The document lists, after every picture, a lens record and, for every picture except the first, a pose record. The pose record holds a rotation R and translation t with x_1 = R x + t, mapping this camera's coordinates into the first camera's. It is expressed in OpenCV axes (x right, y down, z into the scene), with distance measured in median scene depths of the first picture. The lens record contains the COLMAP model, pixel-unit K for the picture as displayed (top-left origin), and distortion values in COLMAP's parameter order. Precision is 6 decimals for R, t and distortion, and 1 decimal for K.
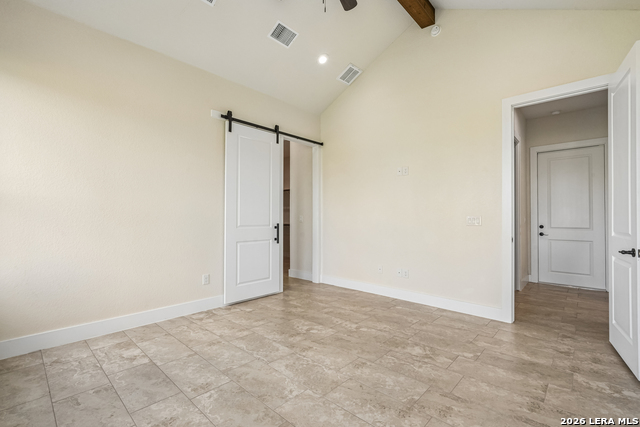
lens RADIAL K [[285.0, 0, 320.8], [0, 285.0, 214.0], [0, 0, 1]] dist [-0.002481, 0.000554]
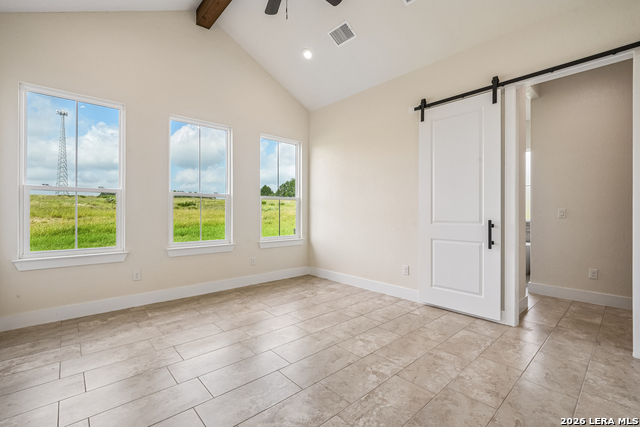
lens RADIAL K [[285.0, 0, 320.8], [0, 285.0, 214.0], [0, 0, 1]] dist [-0.002481, 0.000554]
pose [[-0.086551, 0.002853, -0.996243, 0.764476], [0.010712, 0.999941, 0.001933, 0.016147], [0.996190, -0.010505, -0.086577, 0.868639]]
